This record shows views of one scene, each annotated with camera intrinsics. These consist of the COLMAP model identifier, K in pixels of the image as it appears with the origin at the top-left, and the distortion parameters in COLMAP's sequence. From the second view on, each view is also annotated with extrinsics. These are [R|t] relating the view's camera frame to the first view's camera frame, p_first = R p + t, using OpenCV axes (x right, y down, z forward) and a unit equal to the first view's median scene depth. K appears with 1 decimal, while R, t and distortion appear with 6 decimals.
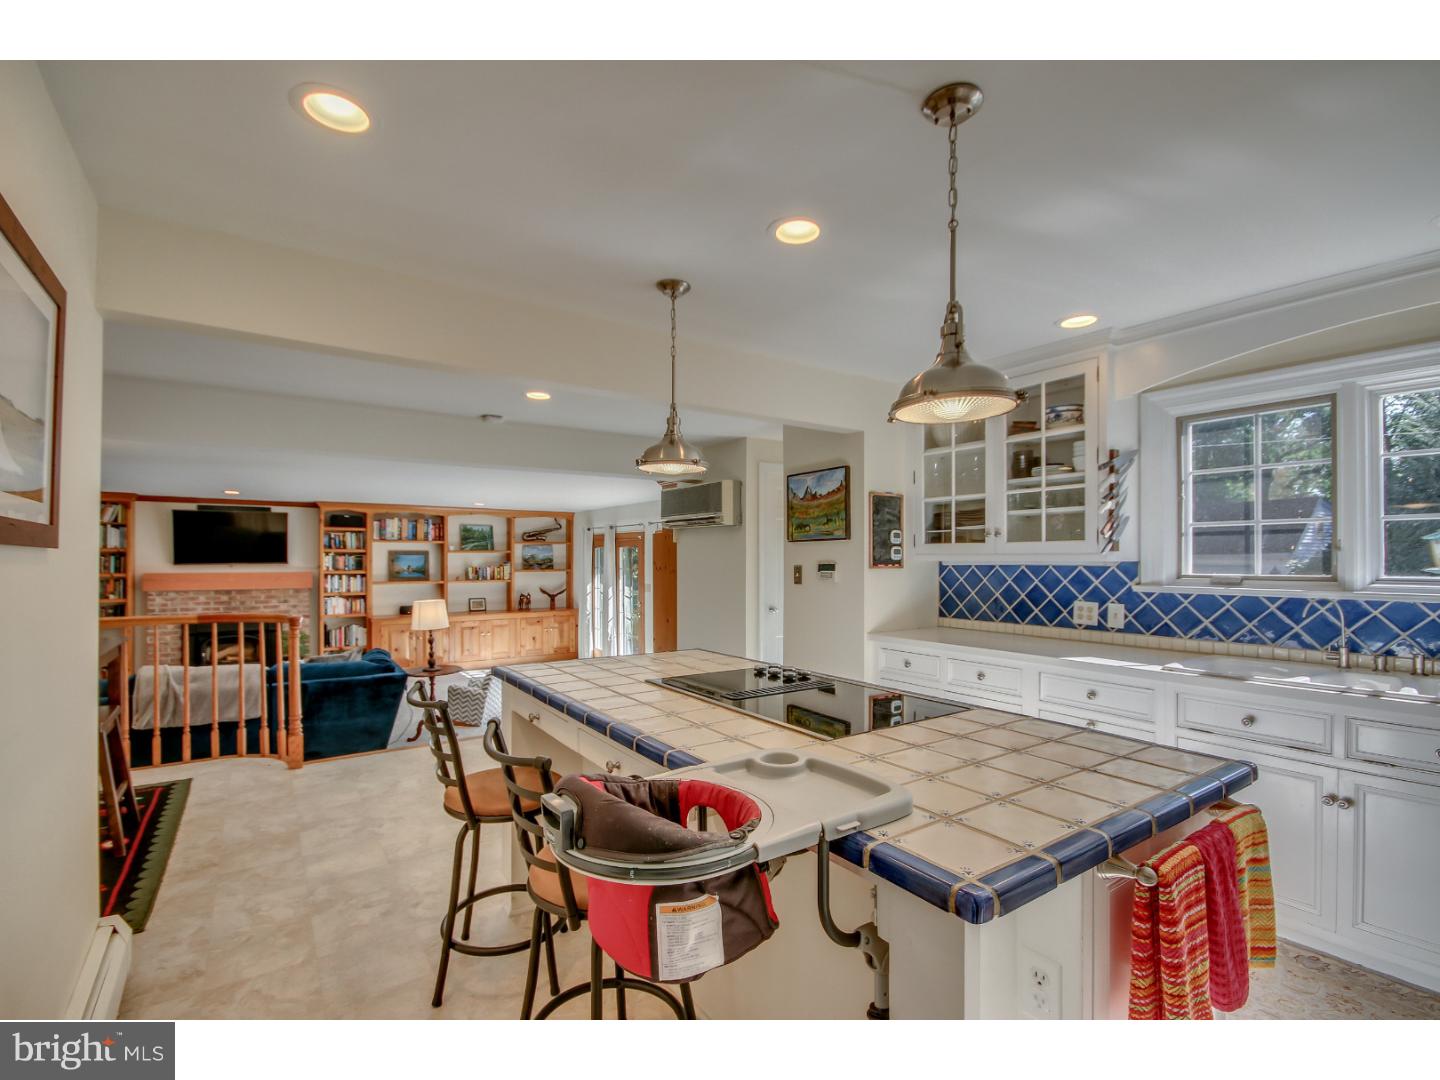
lens RADIAL K [[666.3, 0, 714.2], [0, 666.3, 549.1], [0, 0, 1]] dist [-0.000725, -0.000359]
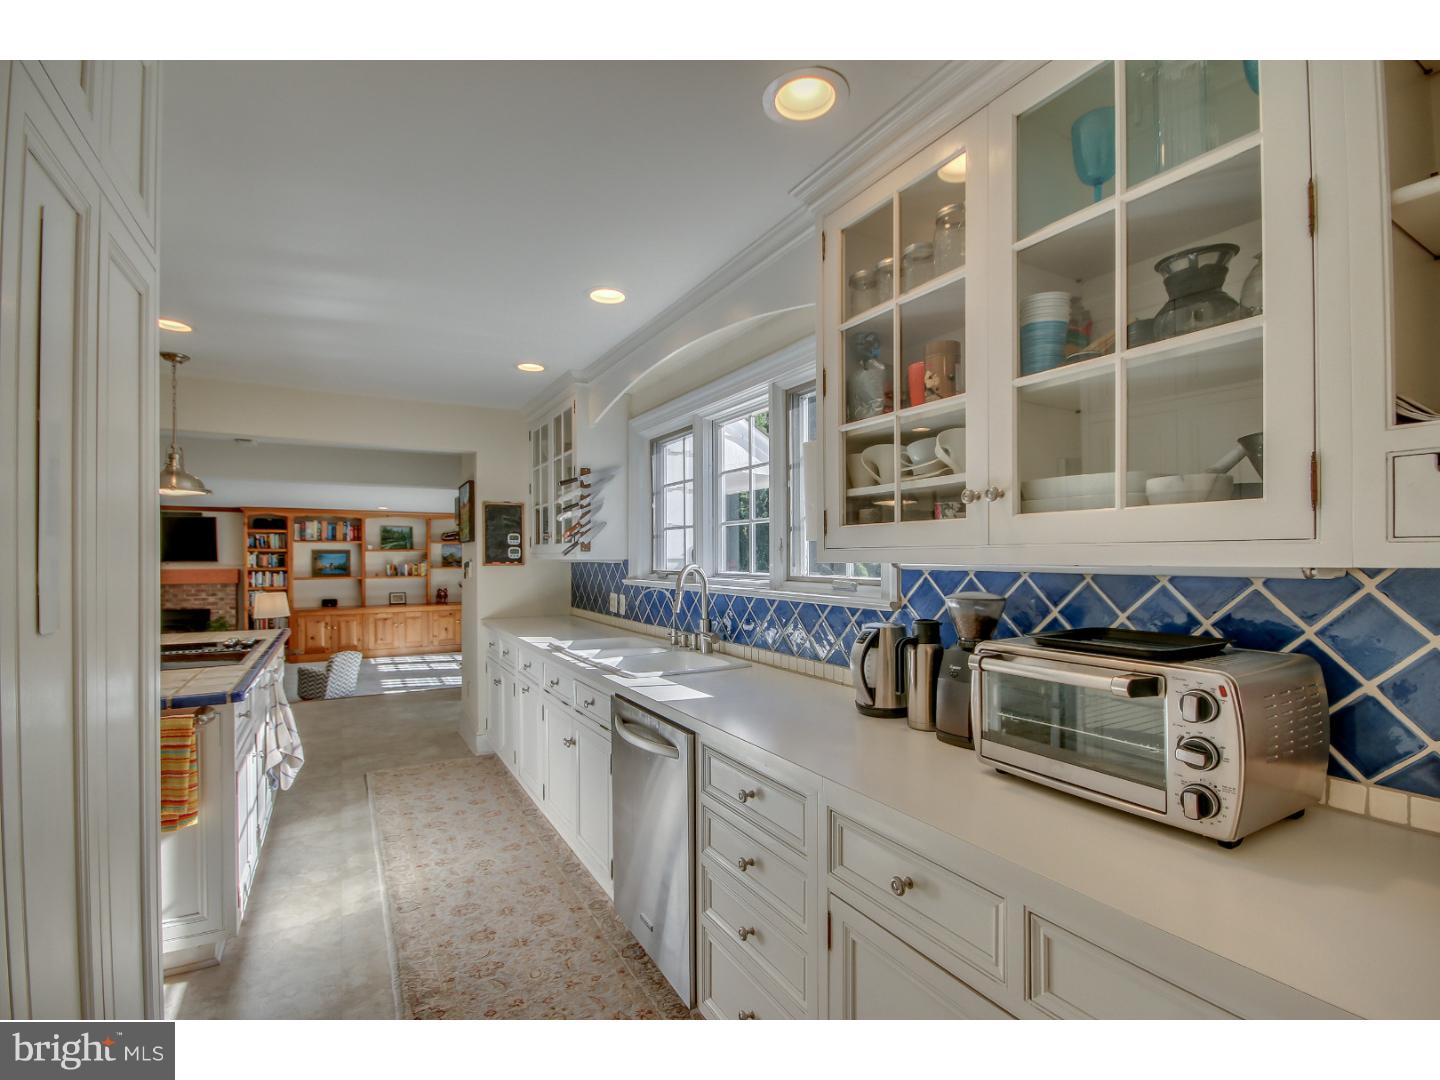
lens RADIAL K [[671.2, 0, 719.5], [0, 671.2, 557.2], [0, 0, 1]] dist [0.001219, 0.000140]
pose [[0.996083, -0.001510, -0.088410, 0.310808], [0.002965, 0.999862, 0.016336, -0.001925], [0.088374, -0.016535, 0.995950, -0.068246]]
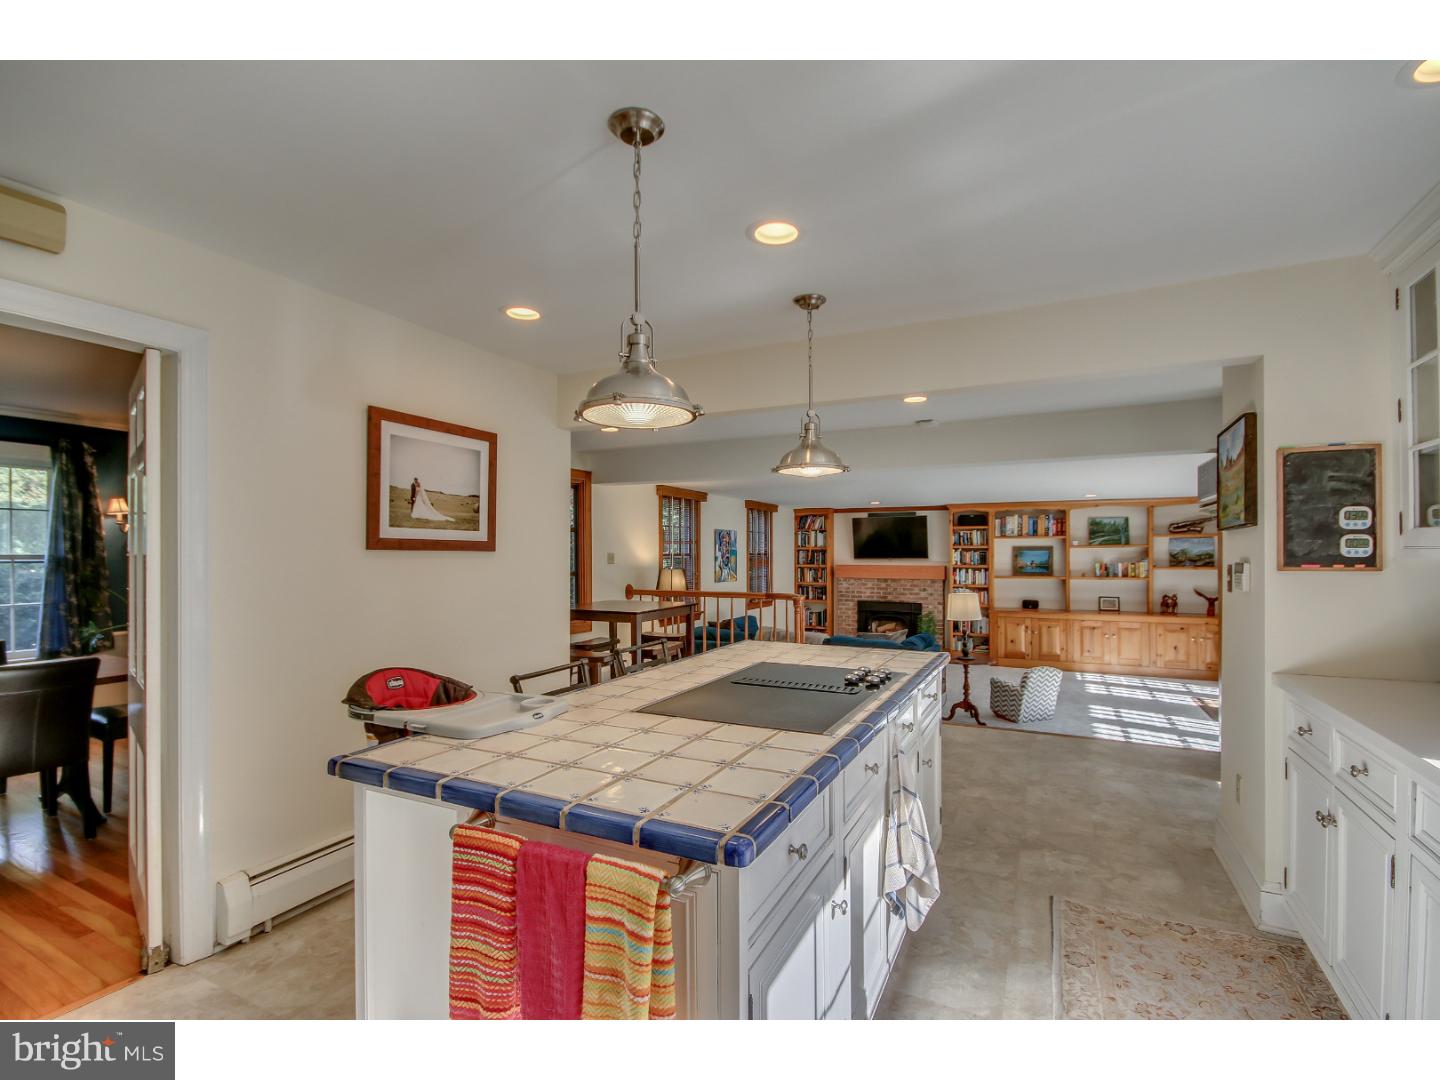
lens RADIAL K [[661.8, 0, 717.1], [0, 661.8, 556.2], [0, 0, 1]] dist [0.015656, -0.010522]
pose [[0.480084, 0.002272, -0.877219, 0.214751], [0.013895, 0.999851, 0.010194, 0.000615], [0.877112, -0.017083, 0.479981, 0.096916]]
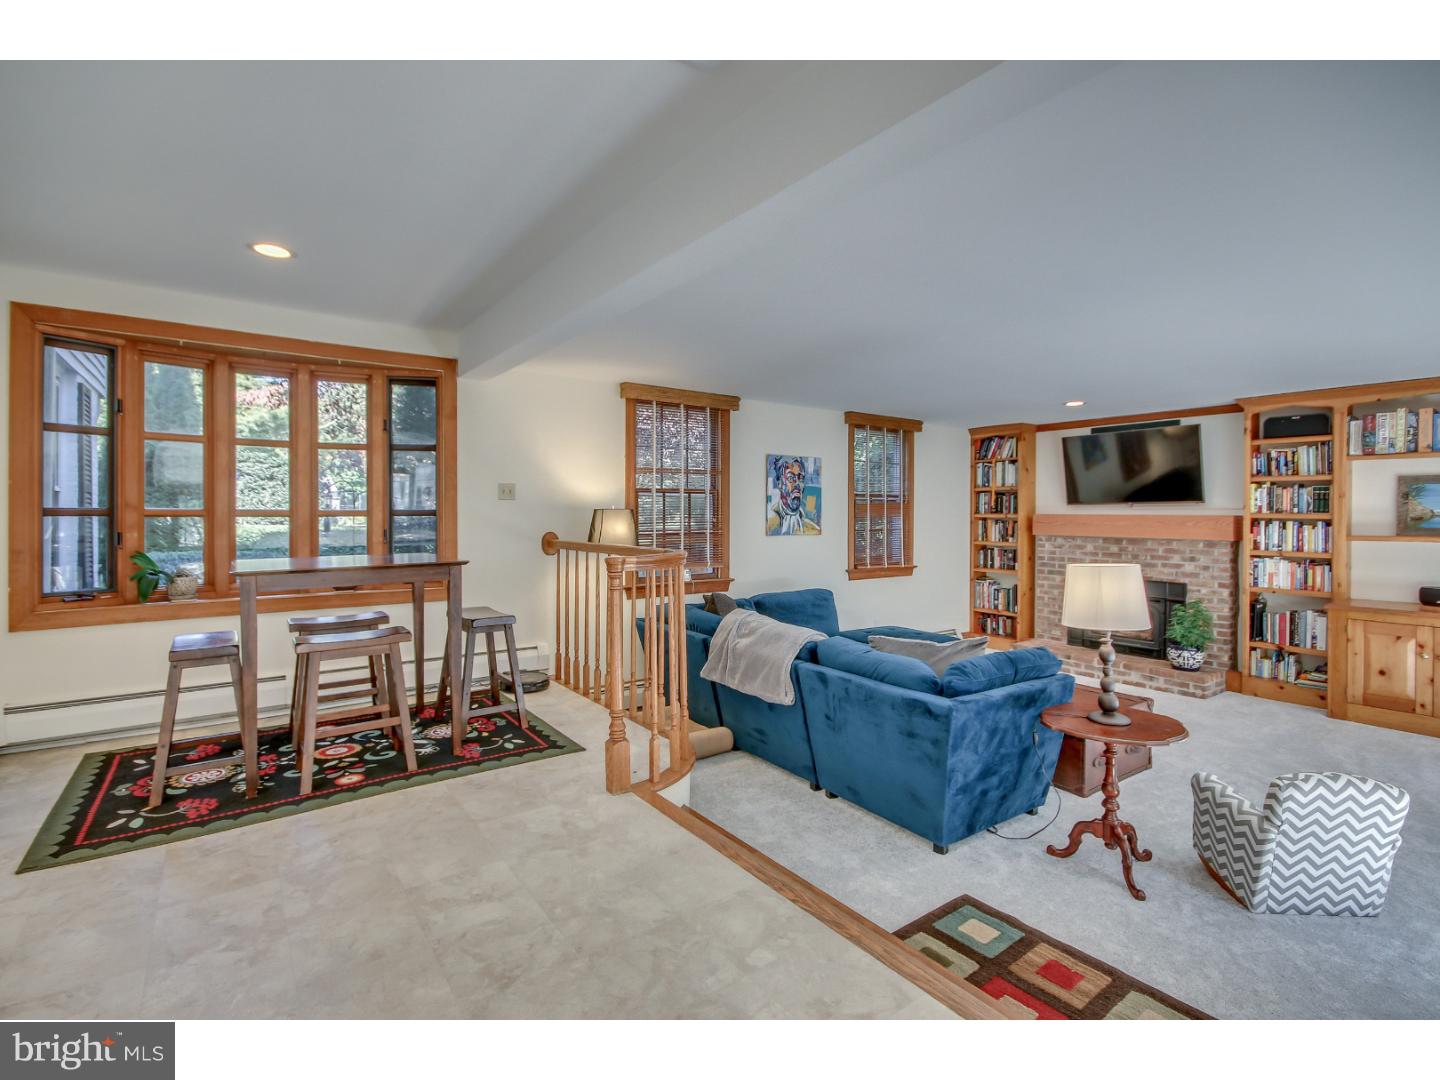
lens RADIAL K [[679.4, 0, 719.1], [0, 679.4, 518.9], [0, 0, 1]] dist [0.000890, -0.008284]
pose [[0.026313, 0.006598, -0.999632, 0.014203], [0.010660, 0.999920, 0.006881, 0.027739], [0.999597, -0.010837, 0.026240, 0.493830]]
